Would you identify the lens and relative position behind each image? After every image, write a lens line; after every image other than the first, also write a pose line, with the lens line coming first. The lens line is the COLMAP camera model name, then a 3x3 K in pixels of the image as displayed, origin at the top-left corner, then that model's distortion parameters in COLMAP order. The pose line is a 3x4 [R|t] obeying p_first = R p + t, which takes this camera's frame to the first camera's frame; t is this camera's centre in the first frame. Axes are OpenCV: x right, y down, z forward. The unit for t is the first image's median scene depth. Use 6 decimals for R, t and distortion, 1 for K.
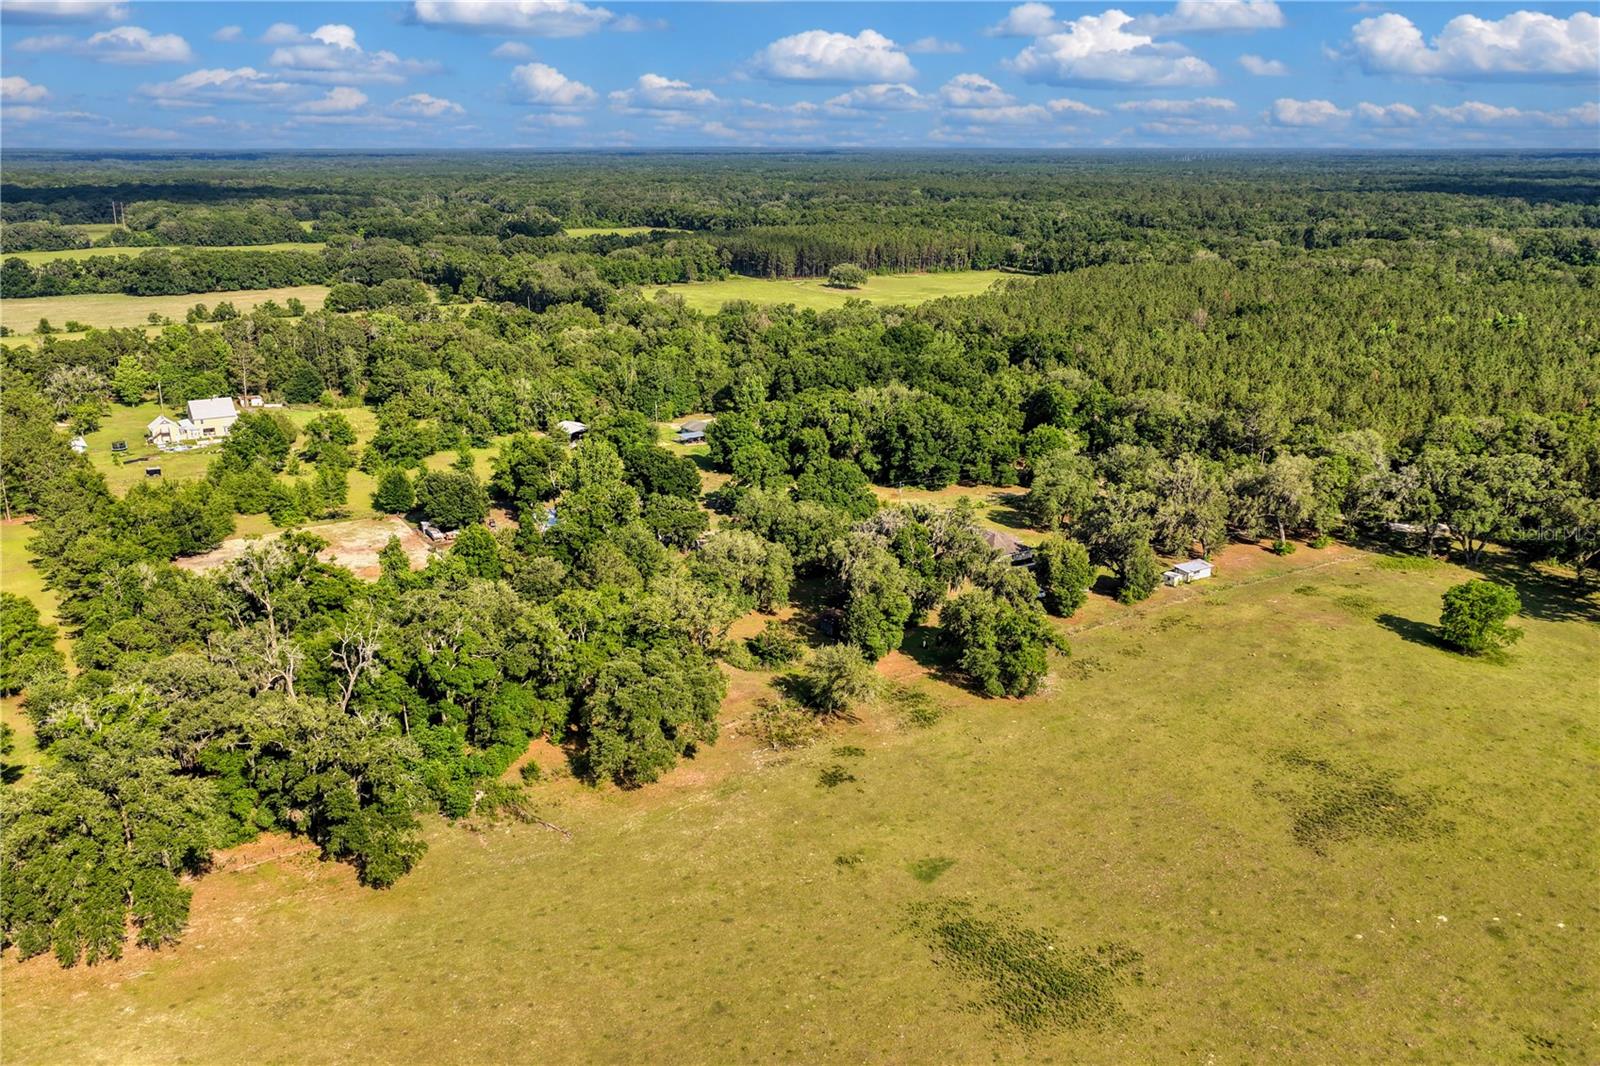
lens RADIAL K [[1307.5, 0, 800.0], [0, 1307.5, 533.0], [0, 0, 1]] dist [0.010454, 0.012382]
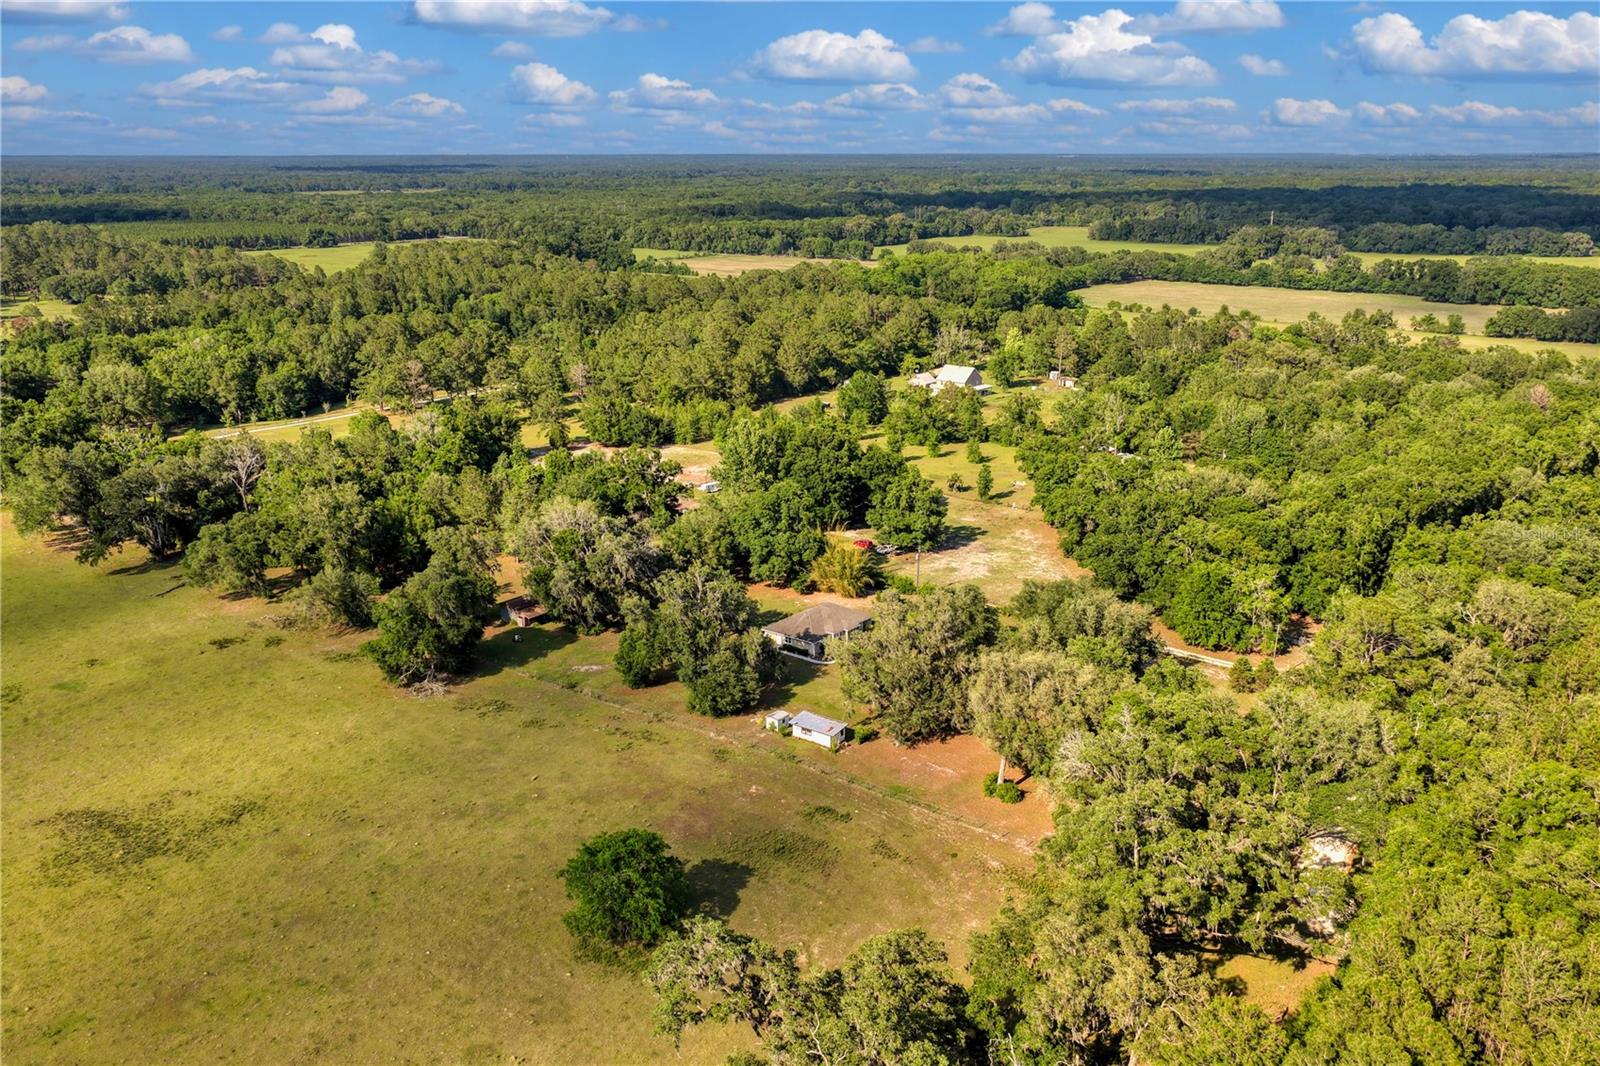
lens RADIAL K [[1309.7, 0, 800.0], [0, 1309.7, 533.0], [0, 0, 1]] dist [-0.005656, 0.012153]
pose [[0.332450, 0.263946, -0.905434, 0.342789], [-0.267309, 0.947042, 0.177927, -0.074480], [0.904446, 0.182878, 0.385399, 0.255715]]
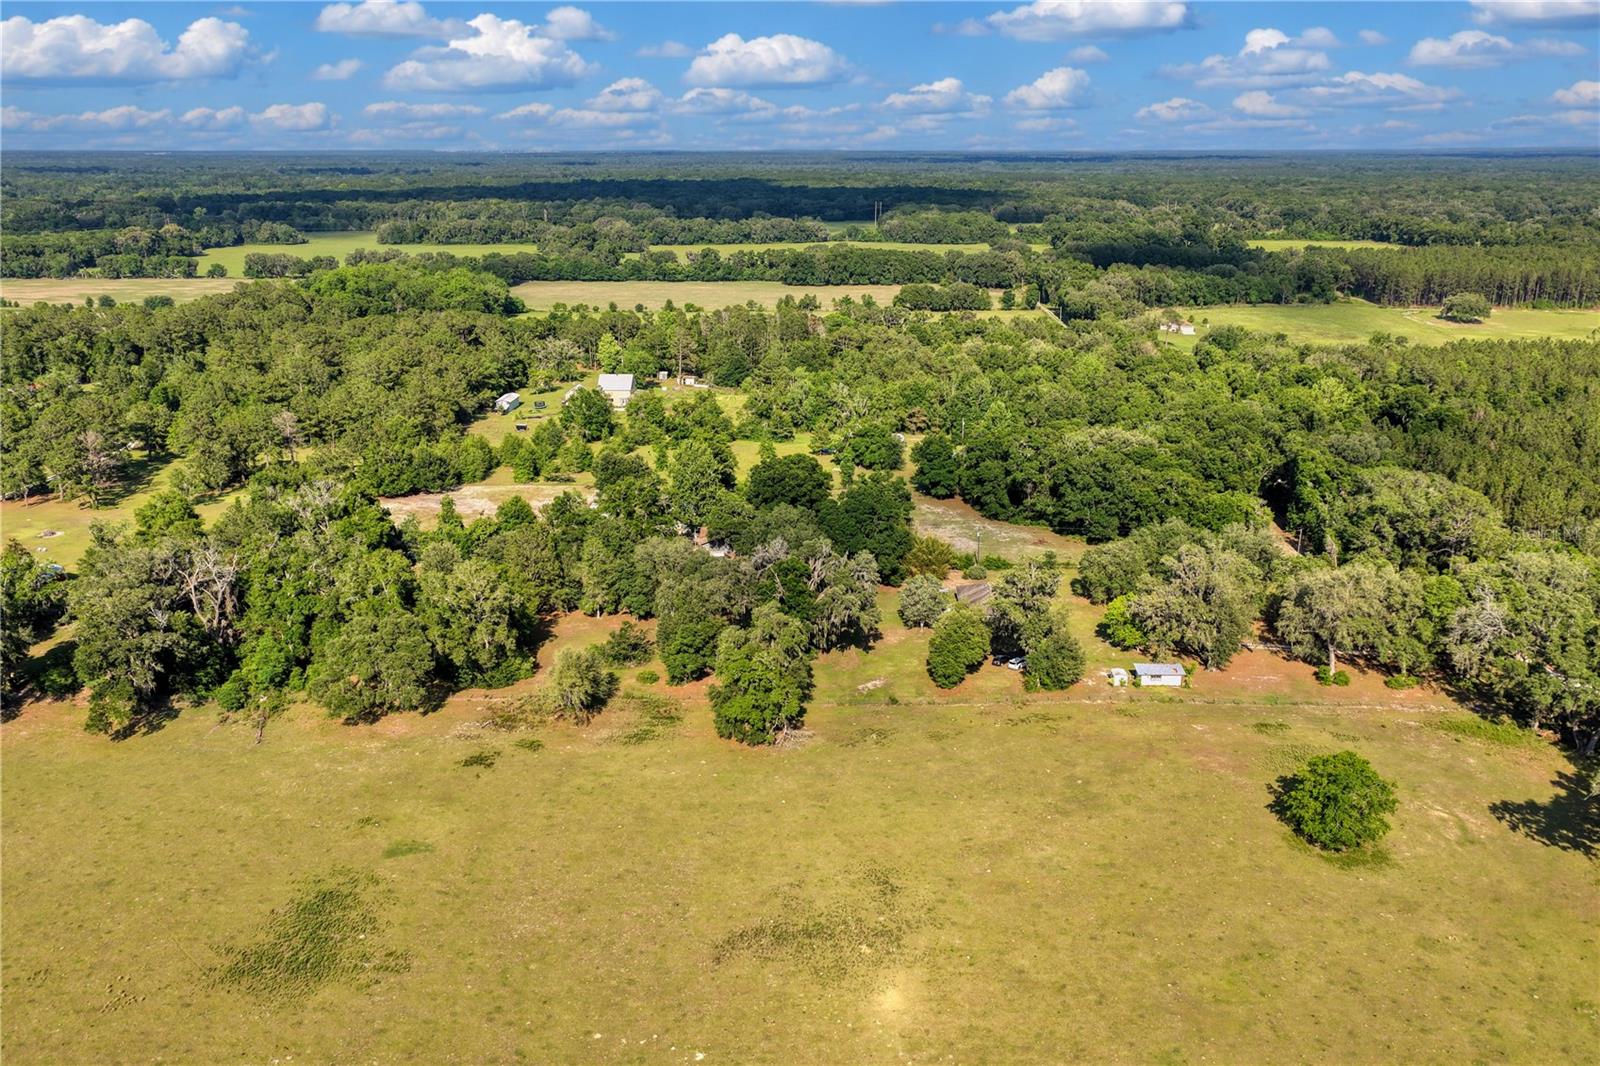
lens RADIAL K [[1322.0, 0, 800.0], [0, 1322.0, 533.0], [0, 0, 1]] dist [-0.002116, -0.000110]
pose [[0.820755, 0.159334, -0.548611, 0.208322], [-0.161685, 0.985842, 0.044430, -0.022791], [0.547923, 0.052236, 0.834897, 0.057550]]
